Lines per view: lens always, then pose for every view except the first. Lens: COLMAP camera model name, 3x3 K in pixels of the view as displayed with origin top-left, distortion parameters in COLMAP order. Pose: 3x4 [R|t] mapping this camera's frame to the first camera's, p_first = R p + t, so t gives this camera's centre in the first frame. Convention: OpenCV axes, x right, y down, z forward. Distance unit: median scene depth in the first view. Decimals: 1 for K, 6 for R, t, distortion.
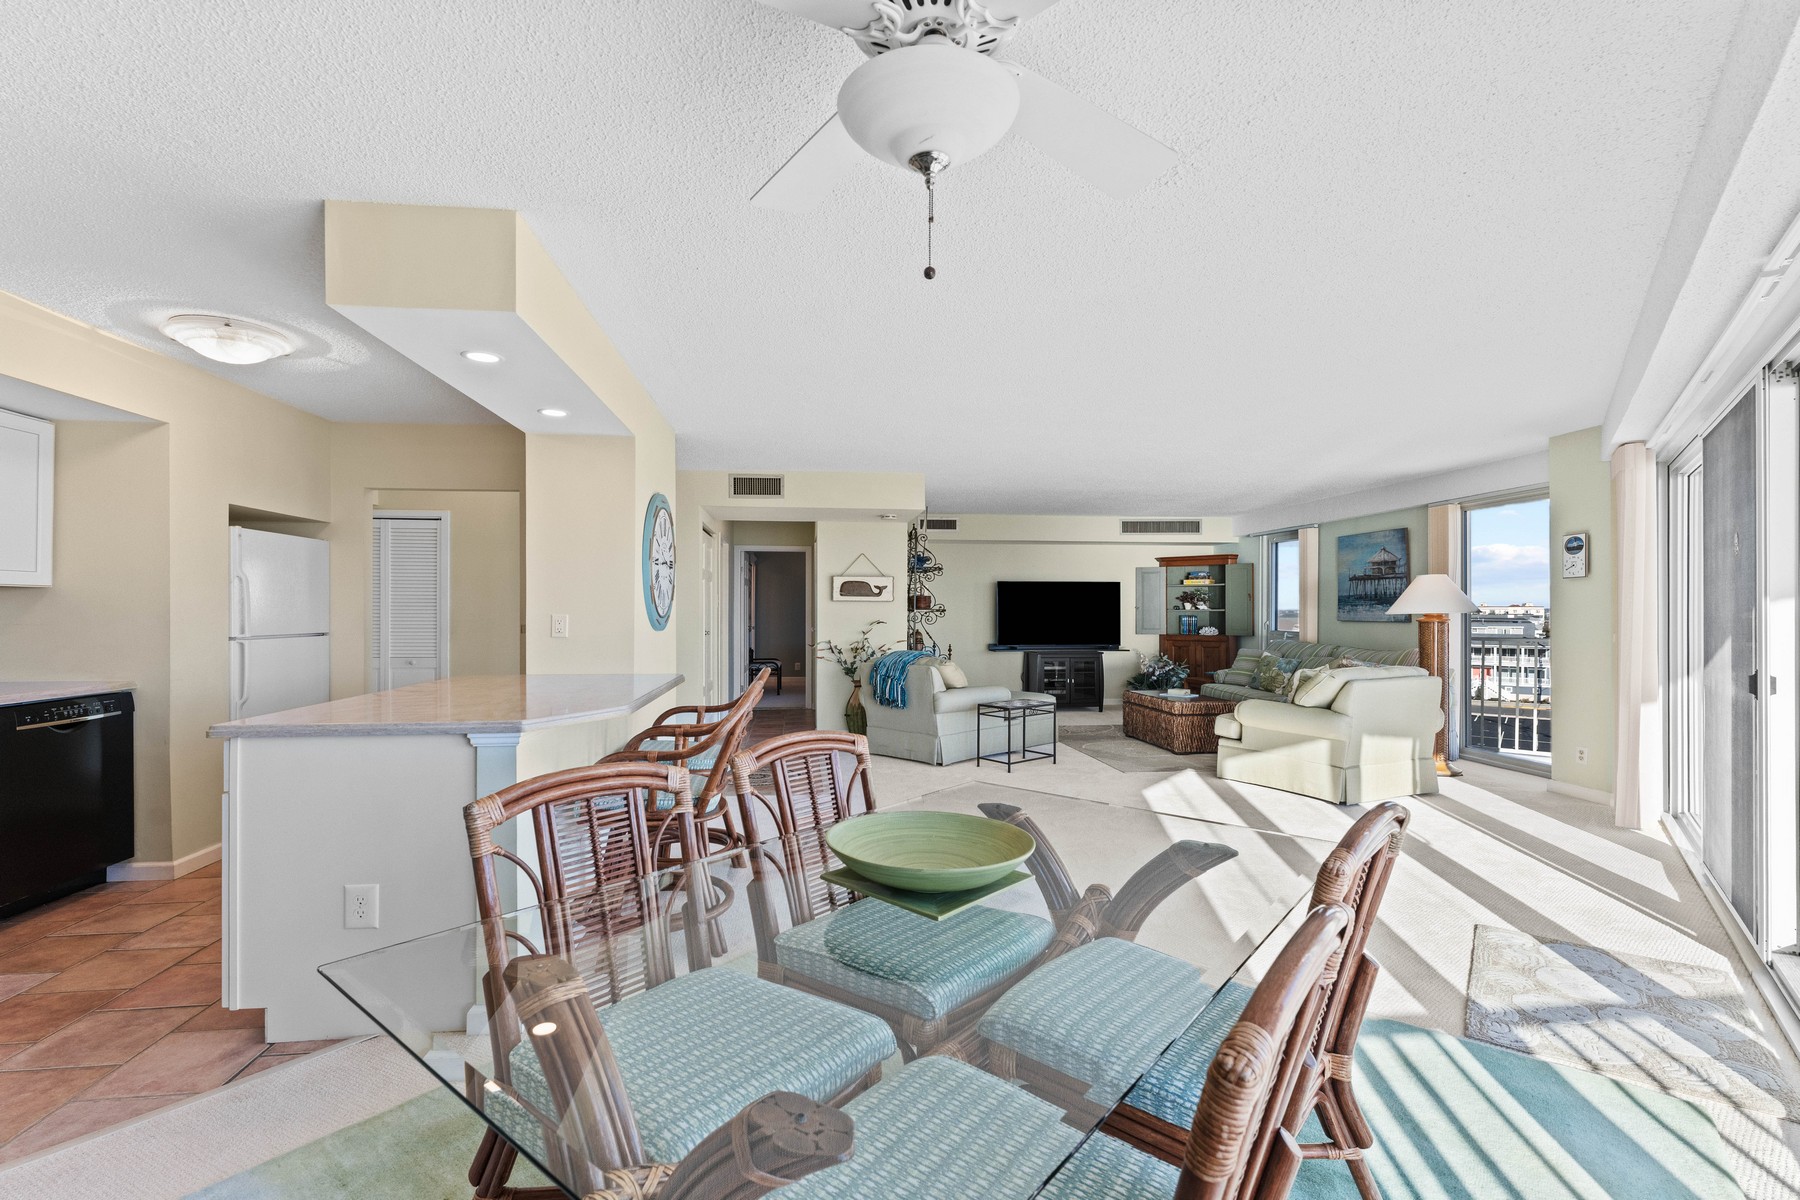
lens RADIAL K [[815.8, 0, 891.4], [0, 815.8, 607.7], [0, 0, 1]] dist [-0.000989, 0.000069]
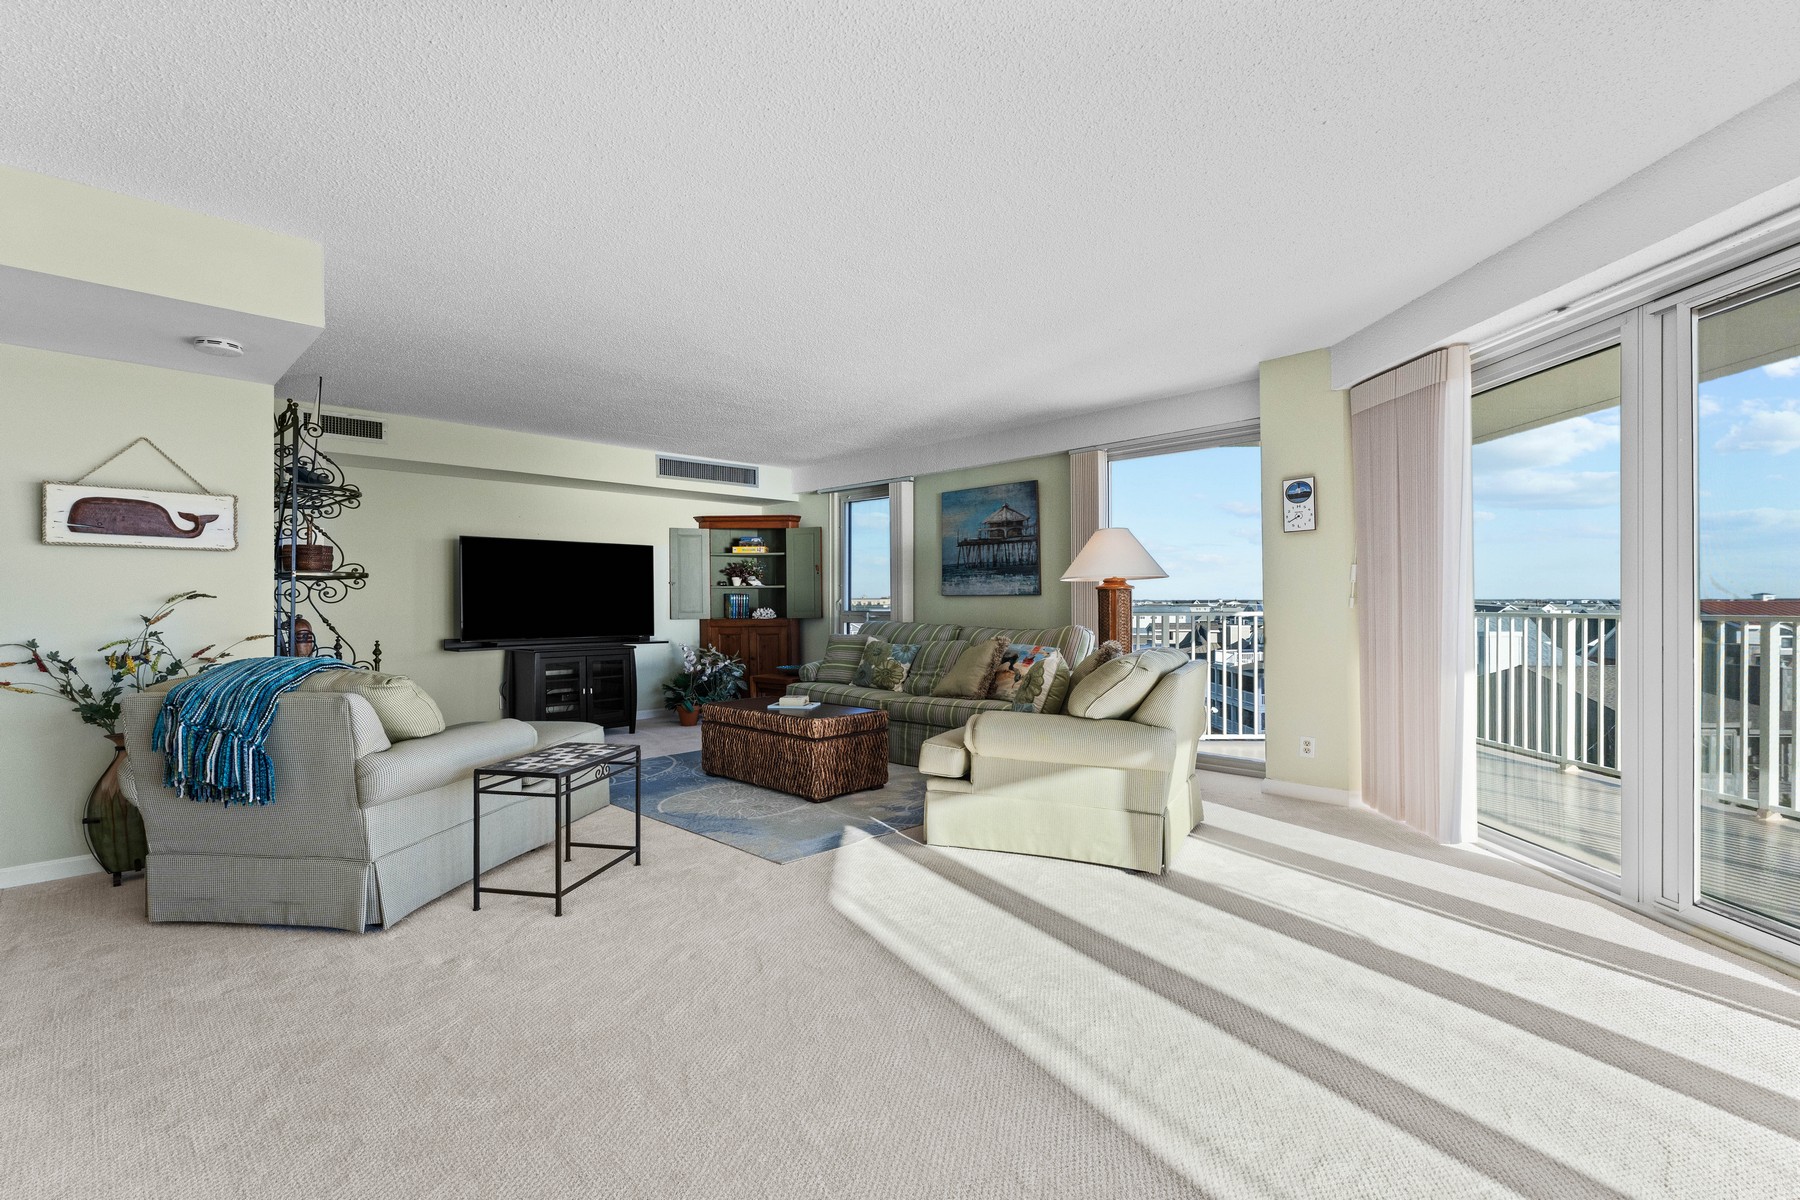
lens RADIAL K [[815.8, 0, 901.2], [0, 815.8, 602.6], [0, 0, 1]] dist [-0.000989, 0.000069]
pose [[0.780161, -0.004457, 0.625563, 0.007677], [0.002795, 0.999989, 0.003639, 0.021493], [-0.625573, -0.001091, 0.780165, 0.424211]]
